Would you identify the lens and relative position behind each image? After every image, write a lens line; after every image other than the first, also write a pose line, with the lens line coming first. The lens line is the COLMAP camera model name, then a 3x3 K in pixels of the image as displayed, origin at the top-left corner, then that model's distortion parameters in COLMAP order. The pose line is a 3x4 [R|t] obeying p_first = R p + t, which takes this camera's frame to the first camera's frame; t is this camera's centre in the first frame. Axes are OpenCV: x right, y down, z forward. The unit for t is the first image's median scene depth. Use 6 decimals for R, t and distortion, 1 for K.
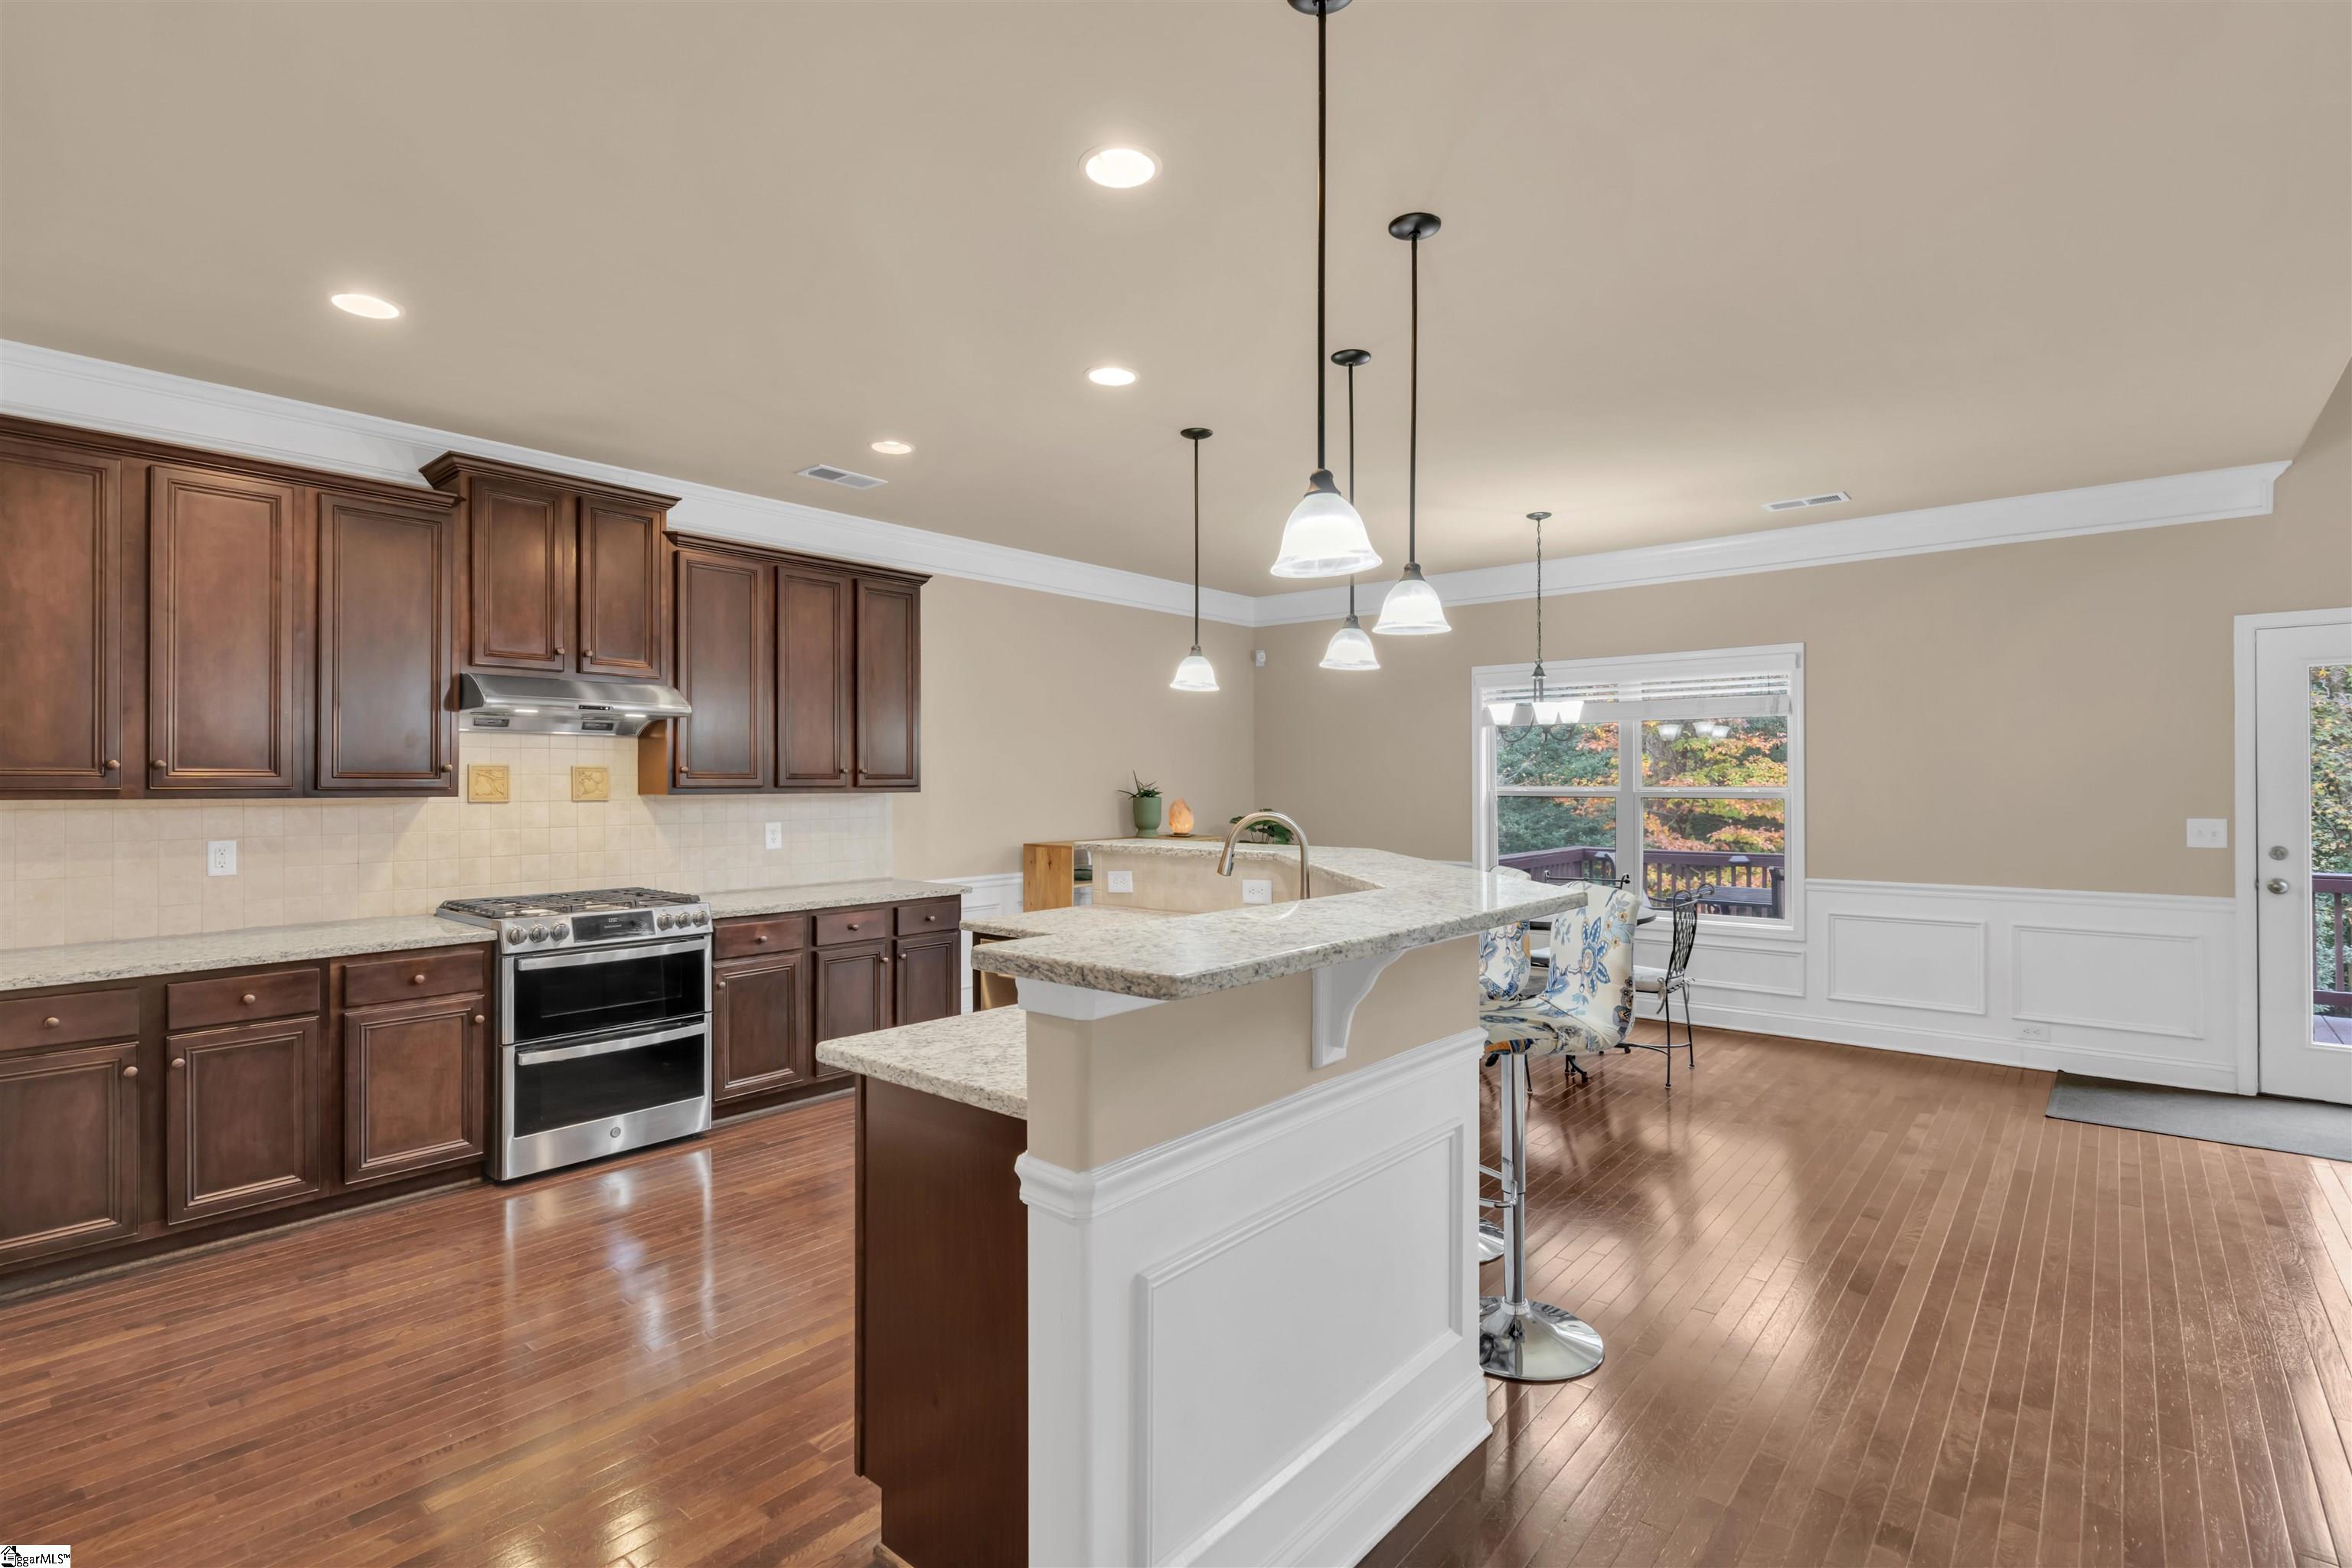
lens RADIAL K [[1069.6, 0, 1162.8], [0, 1069.6, 782.9], [0, 0, 1]] dist [-0.002241, 0.000220]
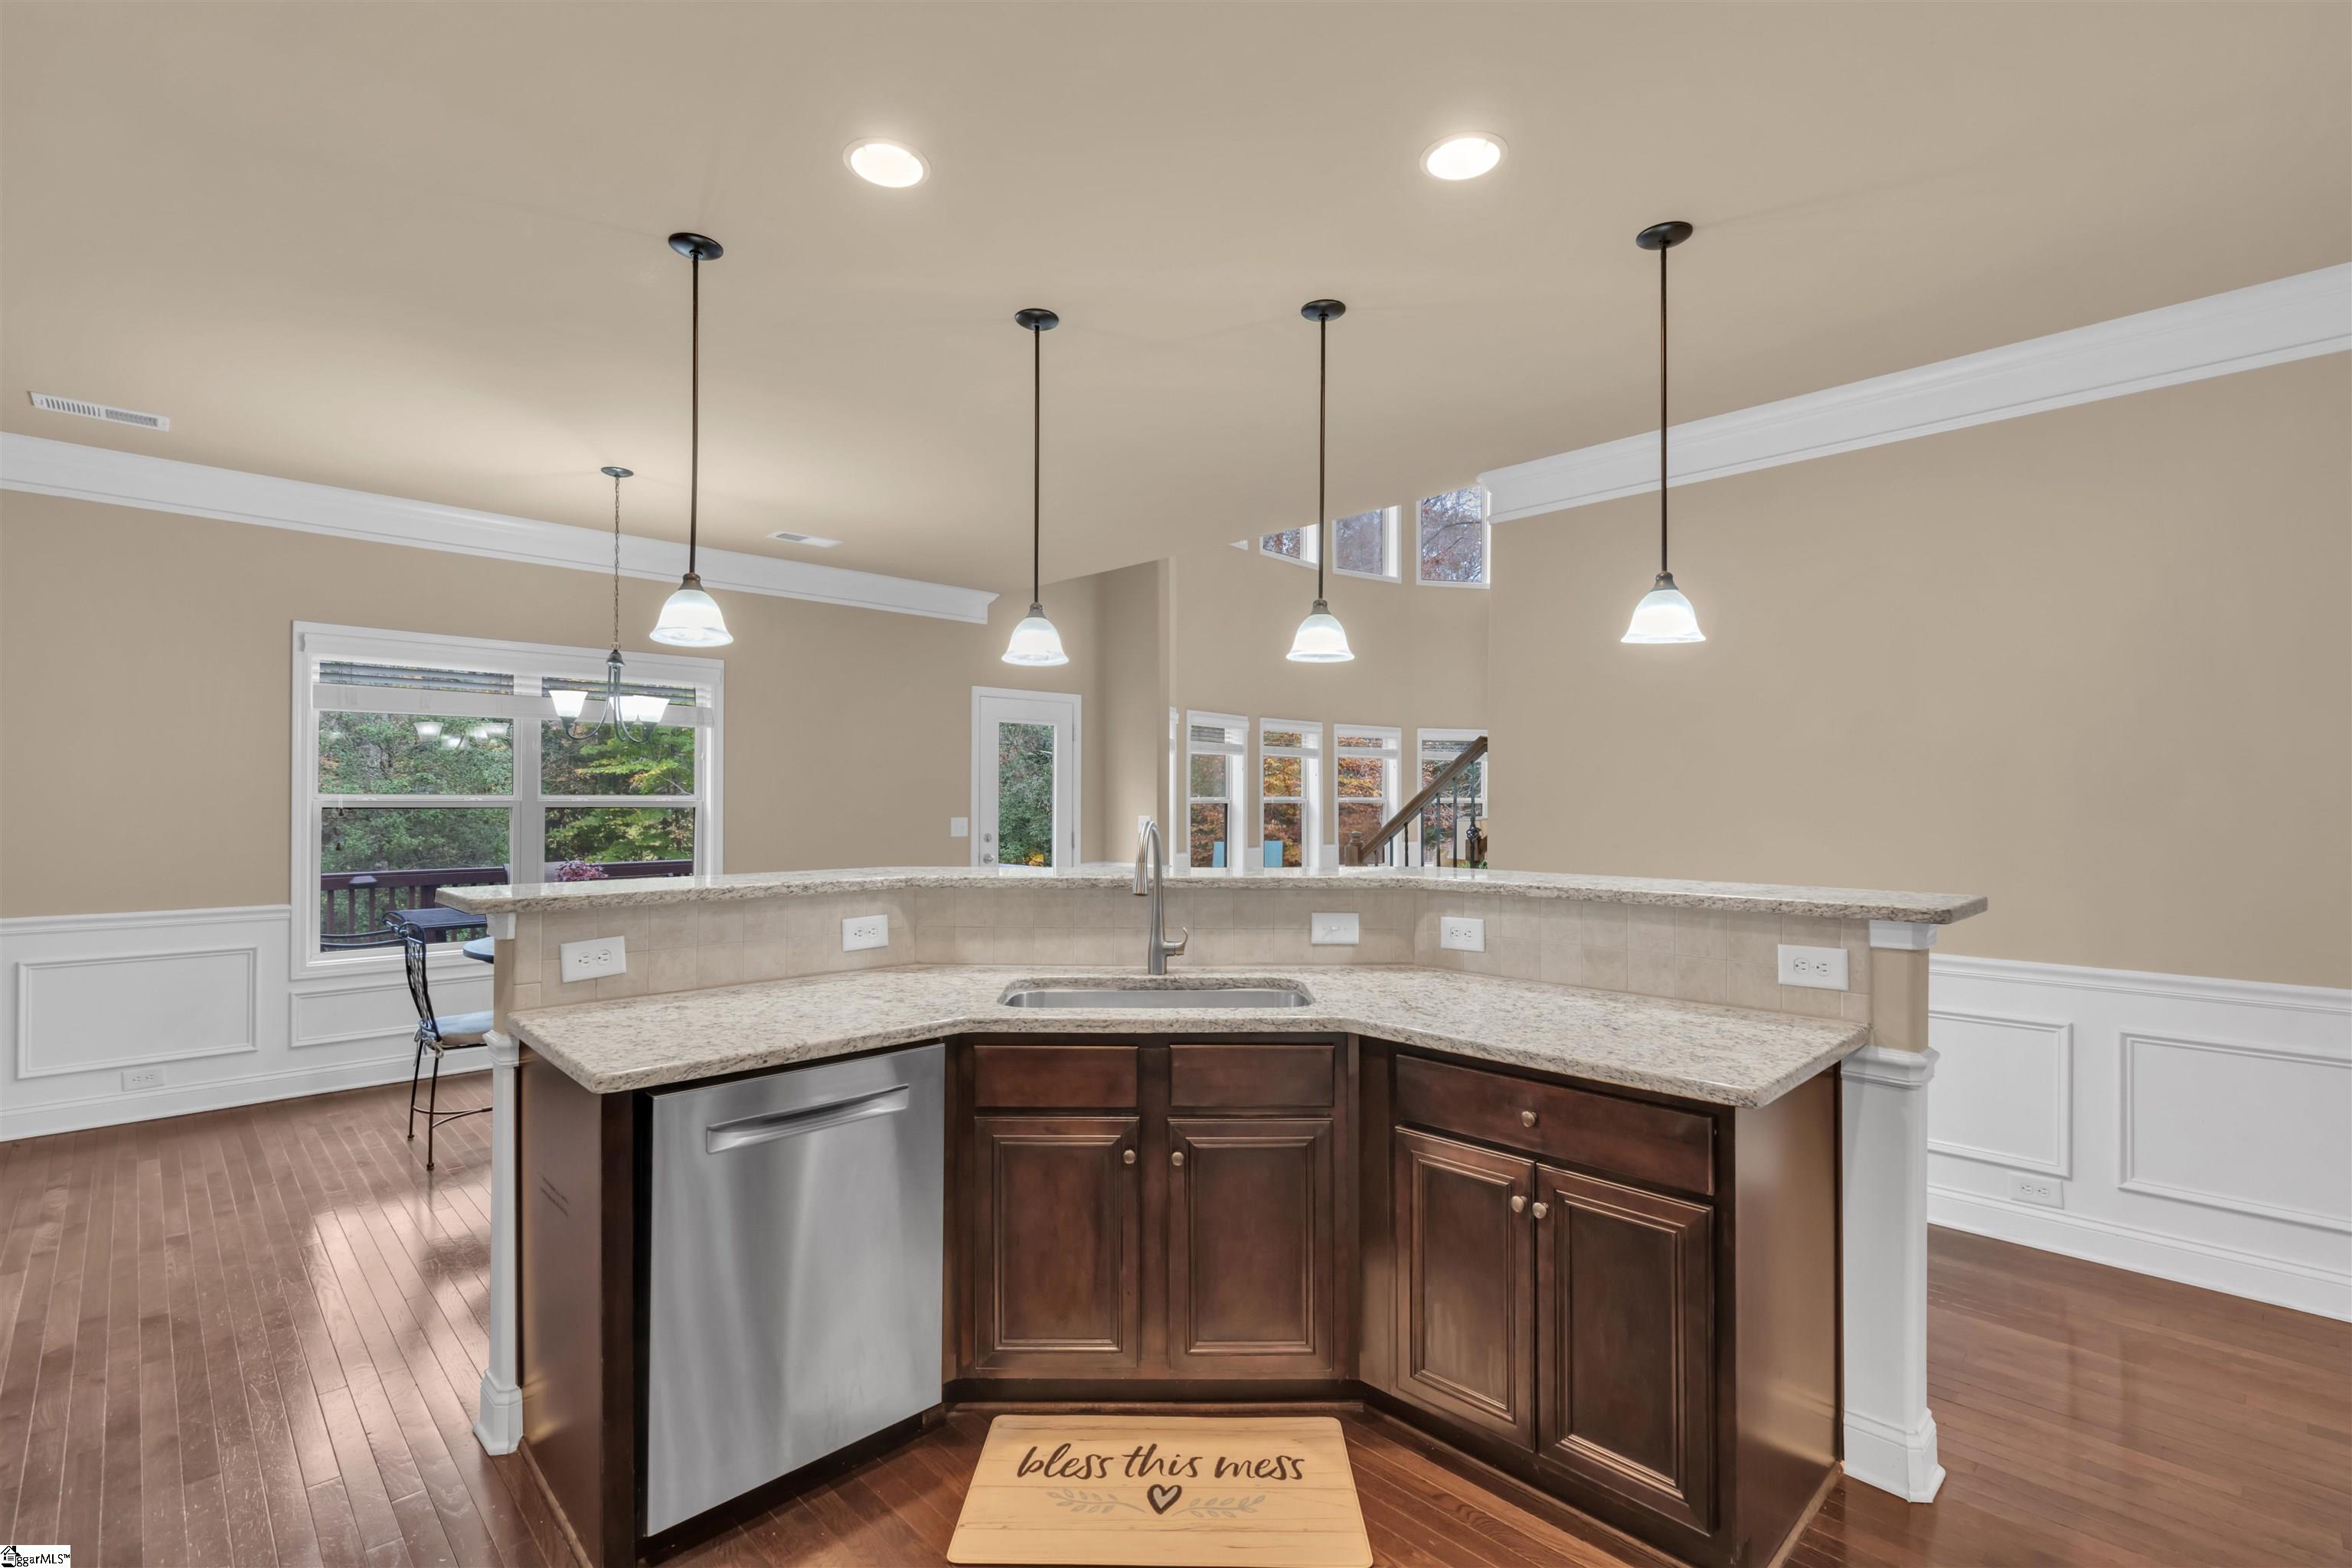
lens RADIAL K [[1069.6, 0, 1162.8], [0, 1069.6, 782.9], [0, 0, 1]] dist [-0.002241, 0.000220]
pose [[0.110873, 0.013822, 0.993738, -0.504663], [-0.002969, 0.999903, -0.013577, 0.004734], [-0.993830, -0.001445, 0.110903, 0.557936]]
